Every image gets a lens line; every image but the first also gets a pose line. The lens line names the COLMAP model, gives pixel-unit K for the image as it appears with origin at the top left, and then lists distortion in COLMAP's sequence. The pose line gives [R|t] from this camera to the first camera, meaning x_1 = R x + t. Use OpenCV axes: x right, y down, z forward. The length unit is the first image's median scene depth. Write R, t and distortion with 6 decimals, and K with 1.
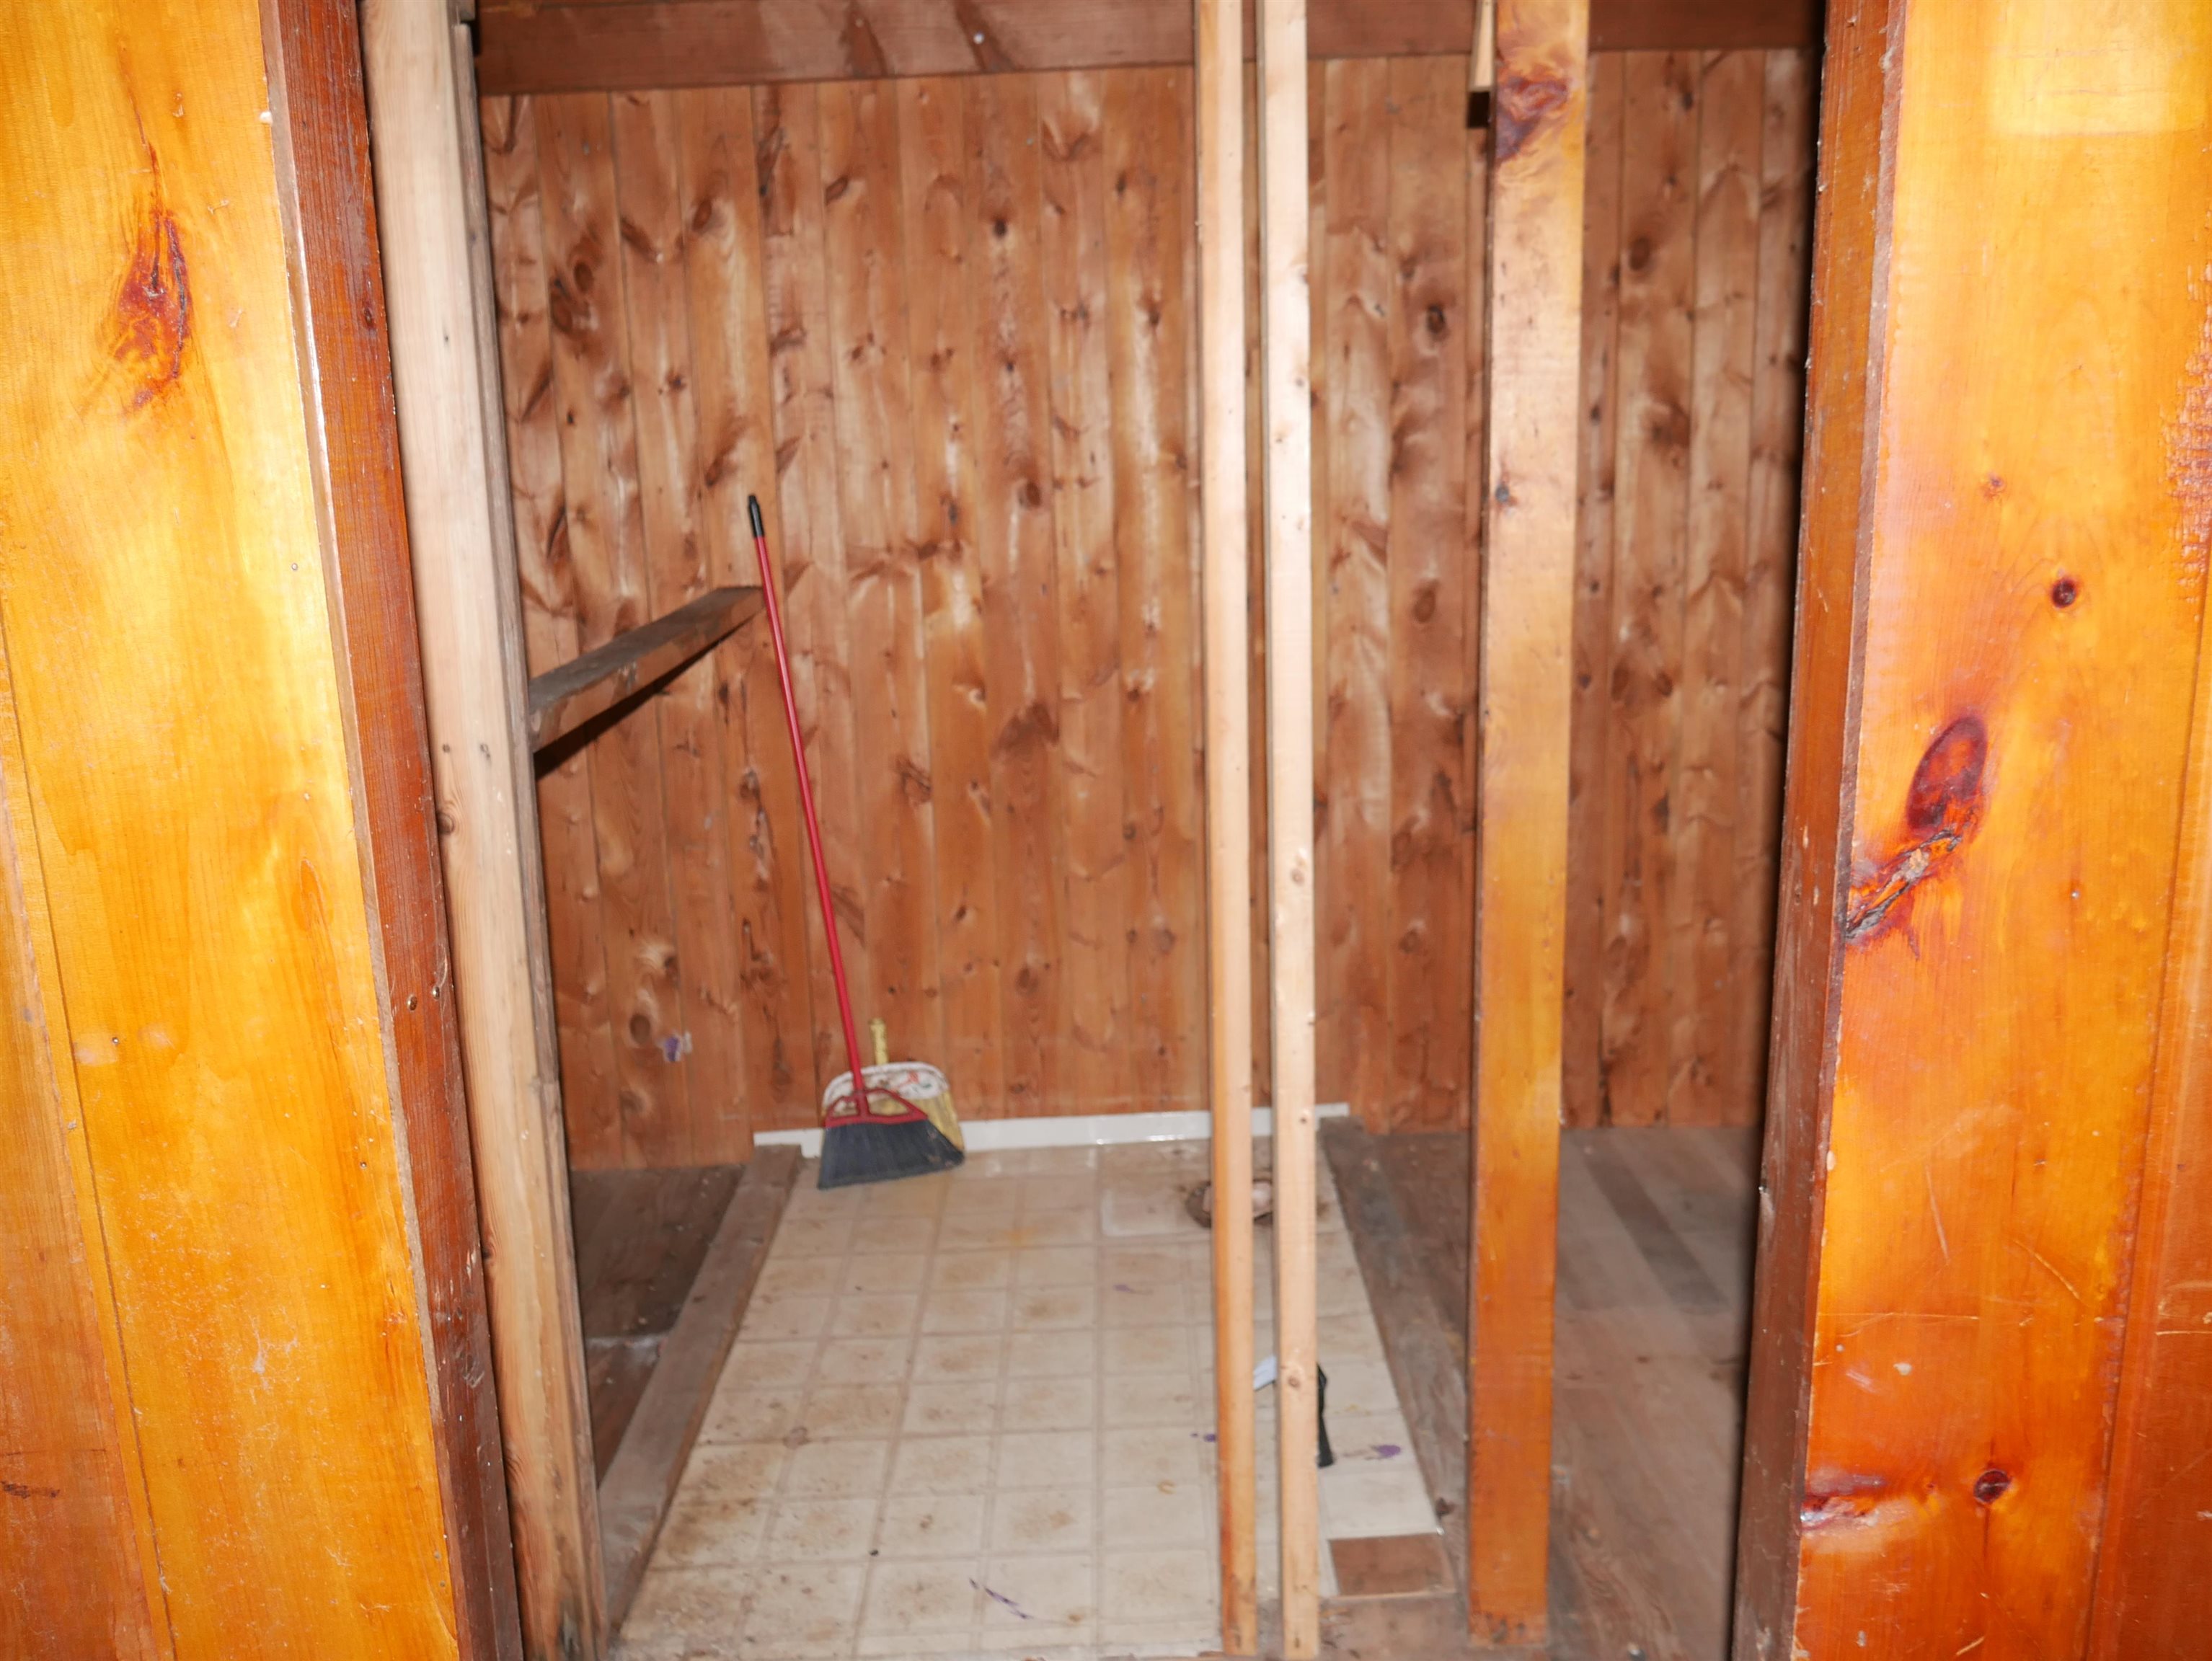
lens RADIAL K [[1833.0, 0, 1110.2], [0, 1833.0, 828.9], [0, 0, 1]] dist [-0.030441, 0.007177]
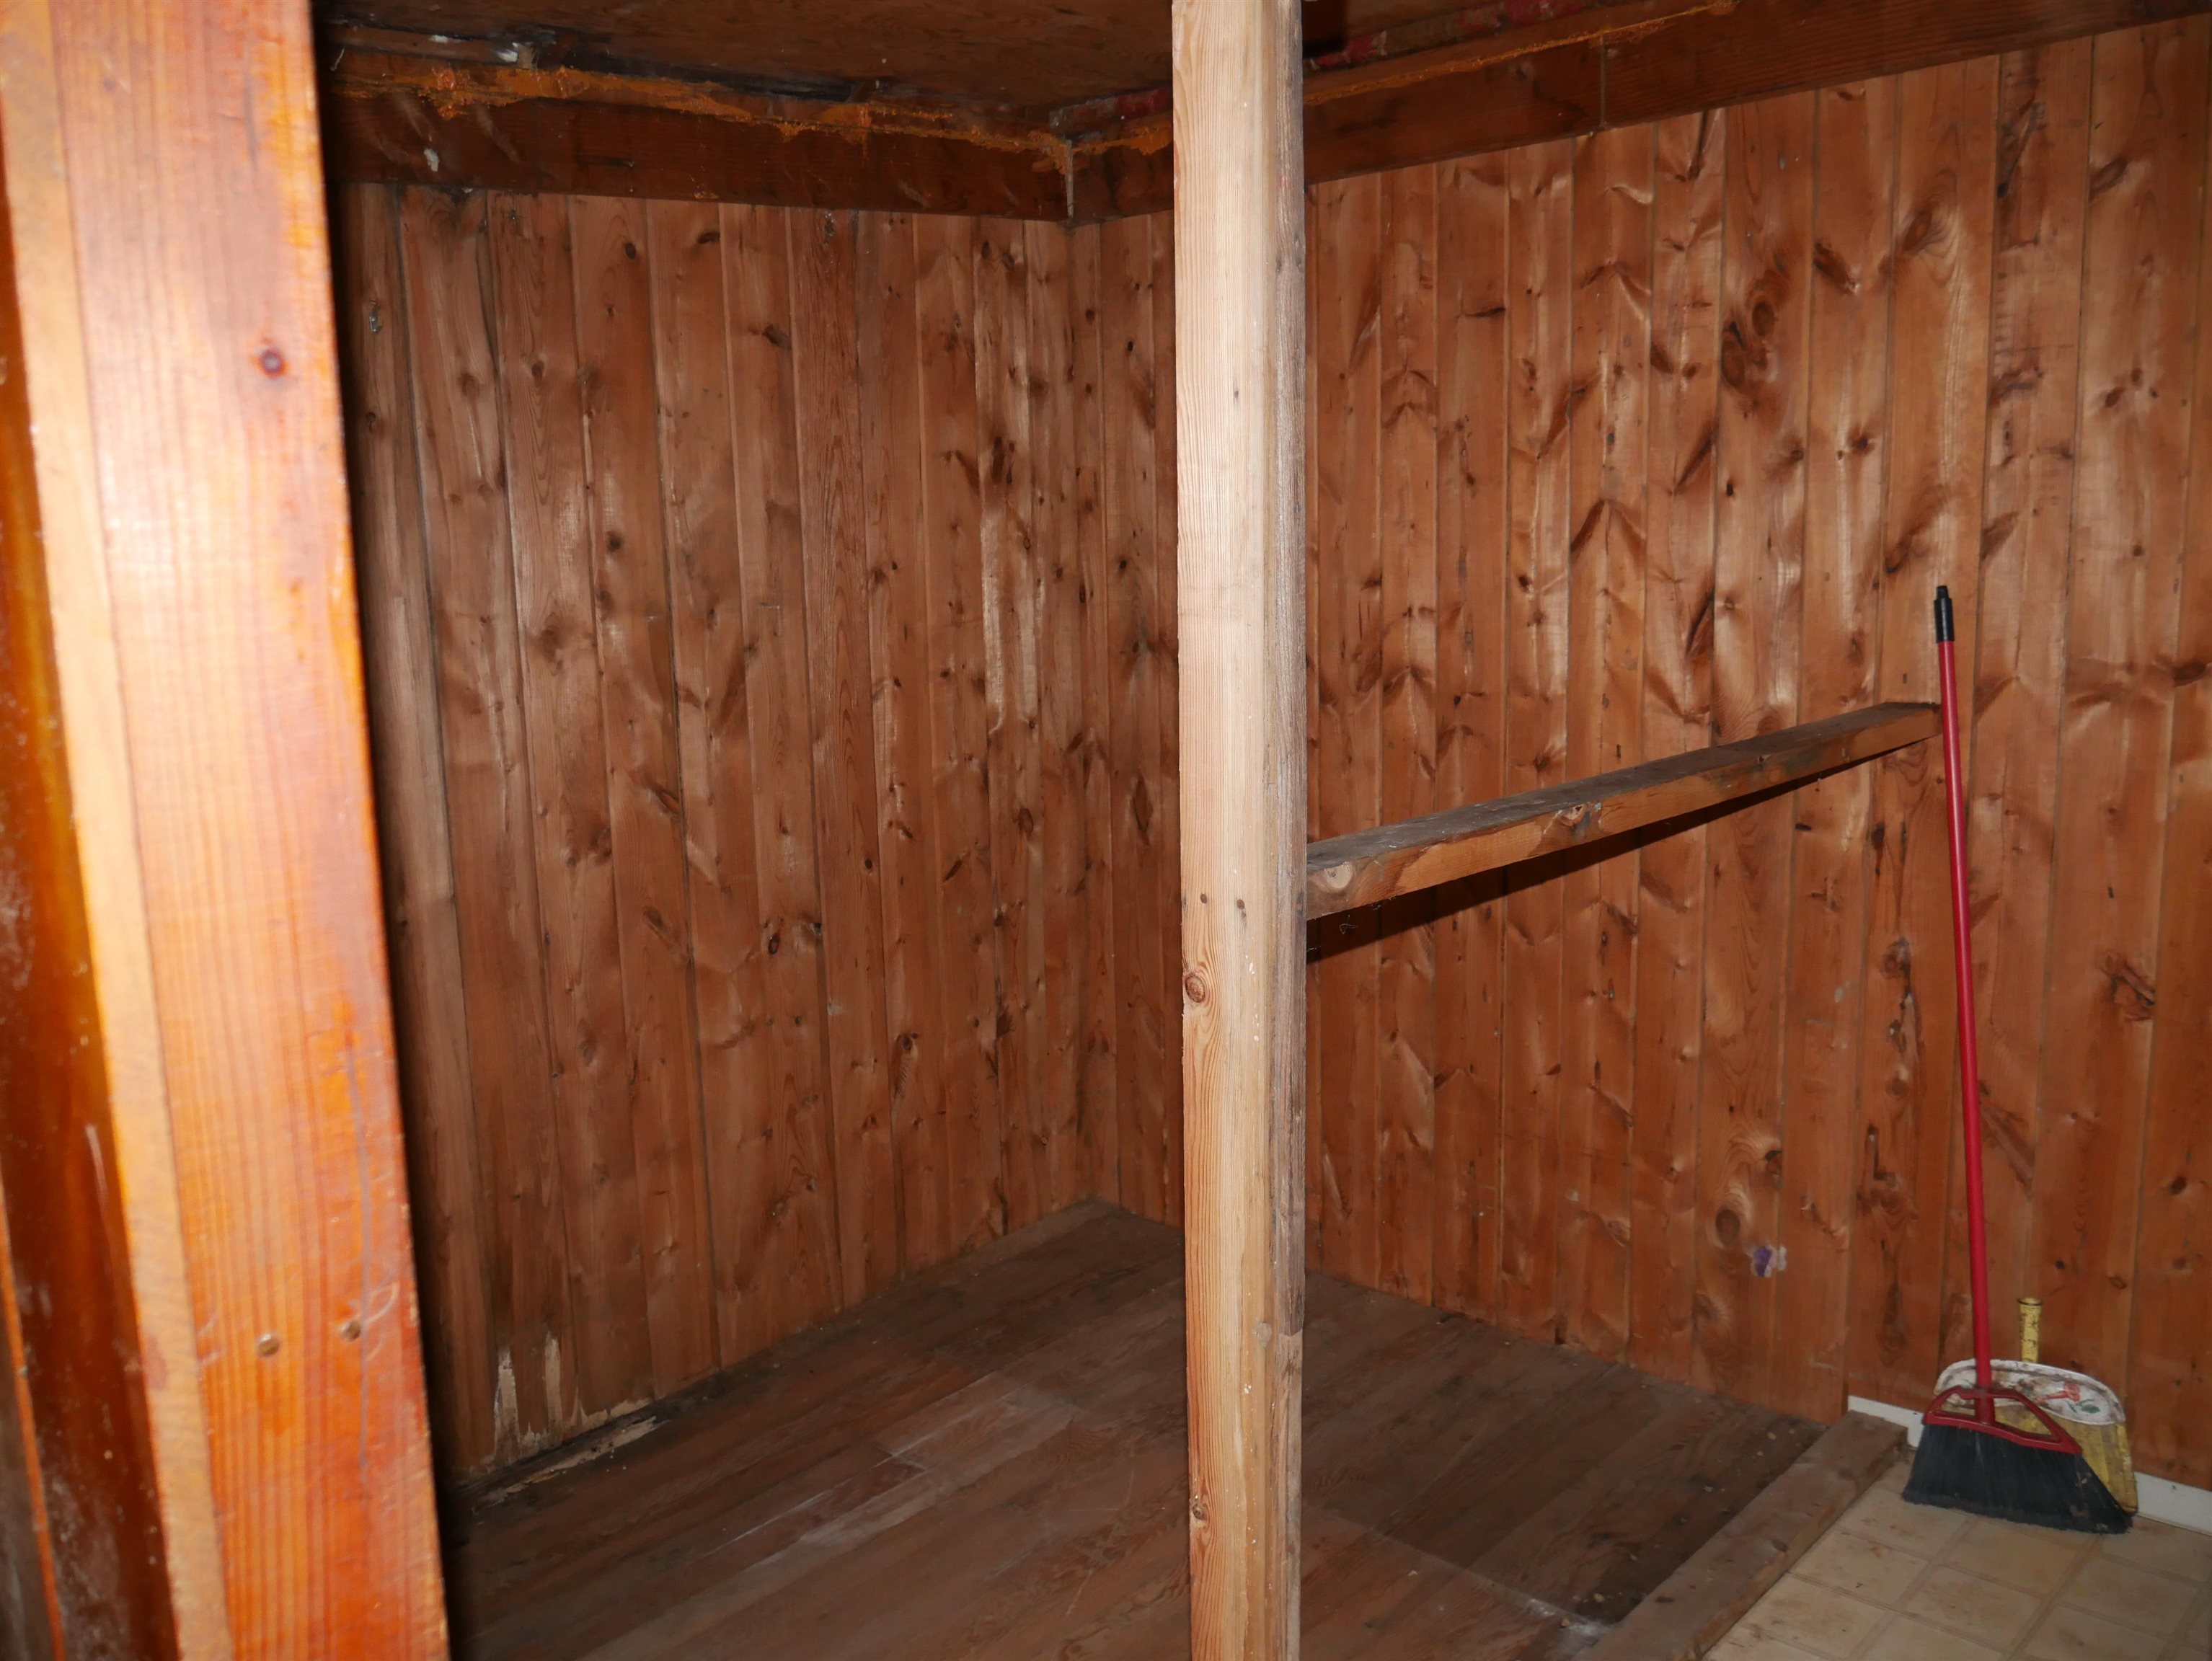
lens RADIAL K [[1833.0, 0, 1102.8], [0, 1833.0, 837.9], [0, 0, 1]] dist [-0.030441, 0.007177]
pose [[0.716988, 0.120103, -0.686662, 0.088251], [-0.141292, 0.989638, 0.025564, -0.047343], [0.682617, 0.078690, 0.726528, 0.209314]]
